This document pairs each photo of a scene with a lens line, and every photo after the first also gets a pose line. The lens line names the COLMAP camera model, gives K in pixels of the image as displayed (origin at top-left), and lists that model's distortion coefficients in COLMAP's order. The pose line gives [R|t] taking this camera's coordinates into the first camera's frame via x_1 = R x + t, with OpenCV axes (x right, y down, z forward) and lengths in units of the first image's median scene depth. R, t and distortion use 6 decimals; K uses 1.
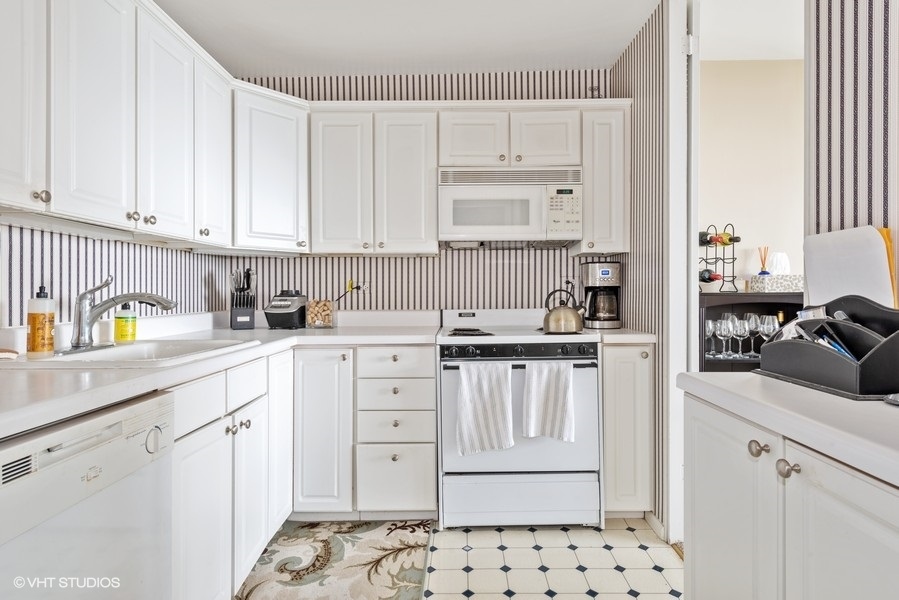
lens RADIAL K [[463.5, 0, 446.1], [0, 463.5, 292.0], [0, 0, 1]] dist [0.005179, 0.000343]
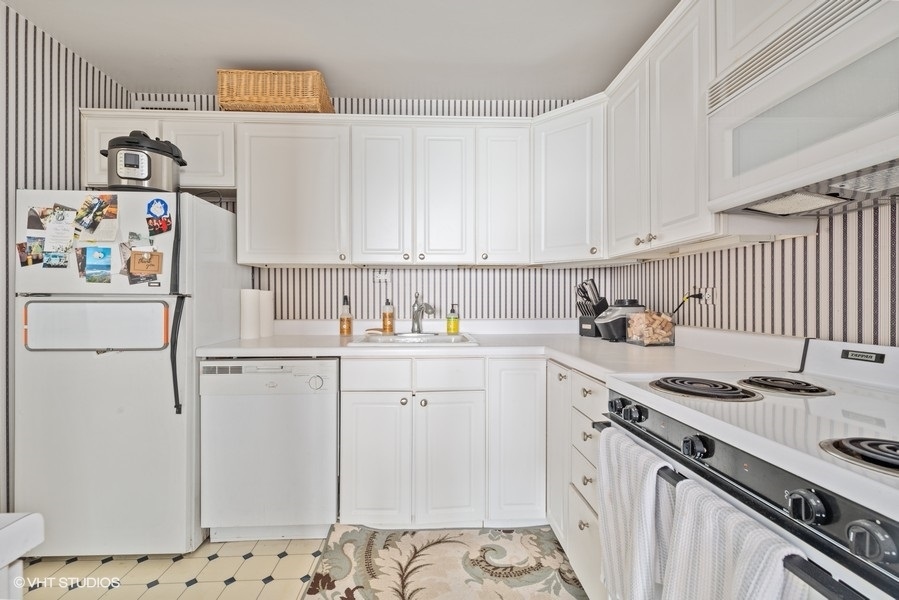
lens RADIAL K [[368.0, 0, 444.0], [0, 368.0, 300.0], [0, 0, 1]] dist [0.002581, 0.000086]
pose [[0.080212, 0.002074, -0.996776, 0.463843], [0.002537, 0.999994, 0.002285, -0.007677], [0.996775, -0.002712, 0.080206, 0.733936]]
